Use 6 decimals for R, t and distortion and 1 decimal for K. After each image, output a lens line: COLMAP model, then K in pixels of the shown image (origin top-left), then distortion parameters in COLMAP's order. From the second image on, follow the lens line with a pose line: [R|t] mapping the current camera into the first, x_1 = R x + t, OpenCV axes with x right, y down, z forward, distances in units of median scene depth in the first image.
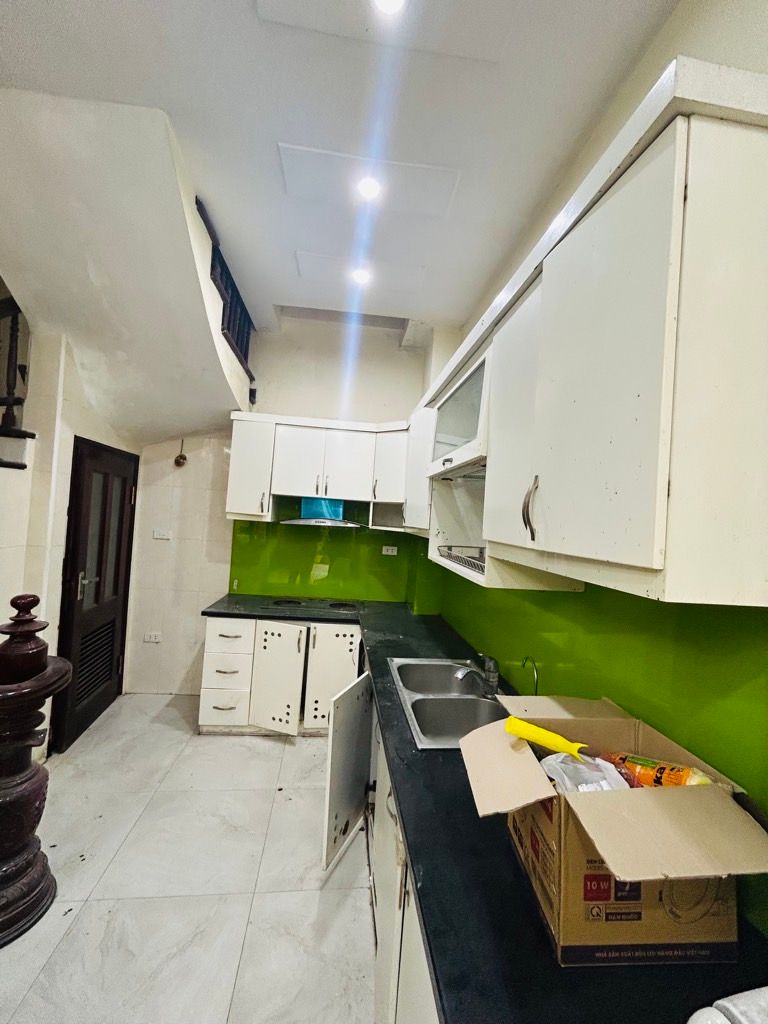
lens RADIAL K [[412.4, 0, 381.4], [0, 412.4, 512.7], [0, 0, 1]] dist [-0.000529, -0.000099]
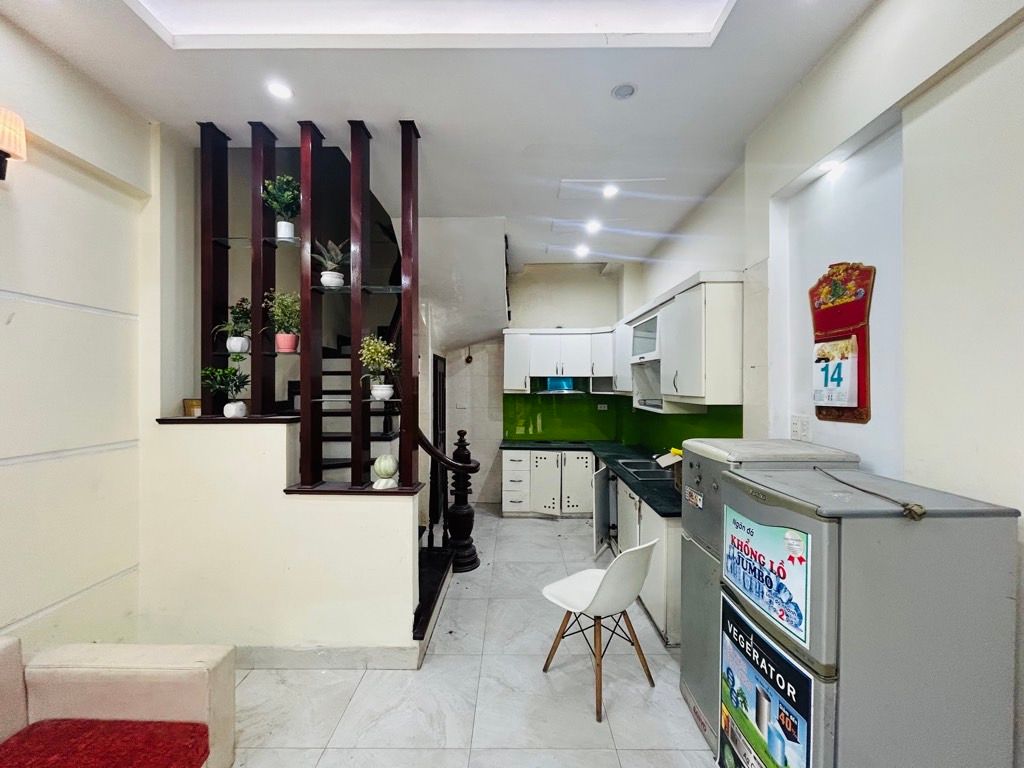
lens RADIAL K [[412.4, 0, 512.0], [0, 412.4, 385.1], [0, 0, 1]] dist [-0.000529, -0.000099]
pose [[0.990177, -0.067227, -0.122598, -0.151297], [0.068573, 0.997623, 0.006791, -0.029795], [0.121850, -0.015131, 0.992433, -0.715118]]
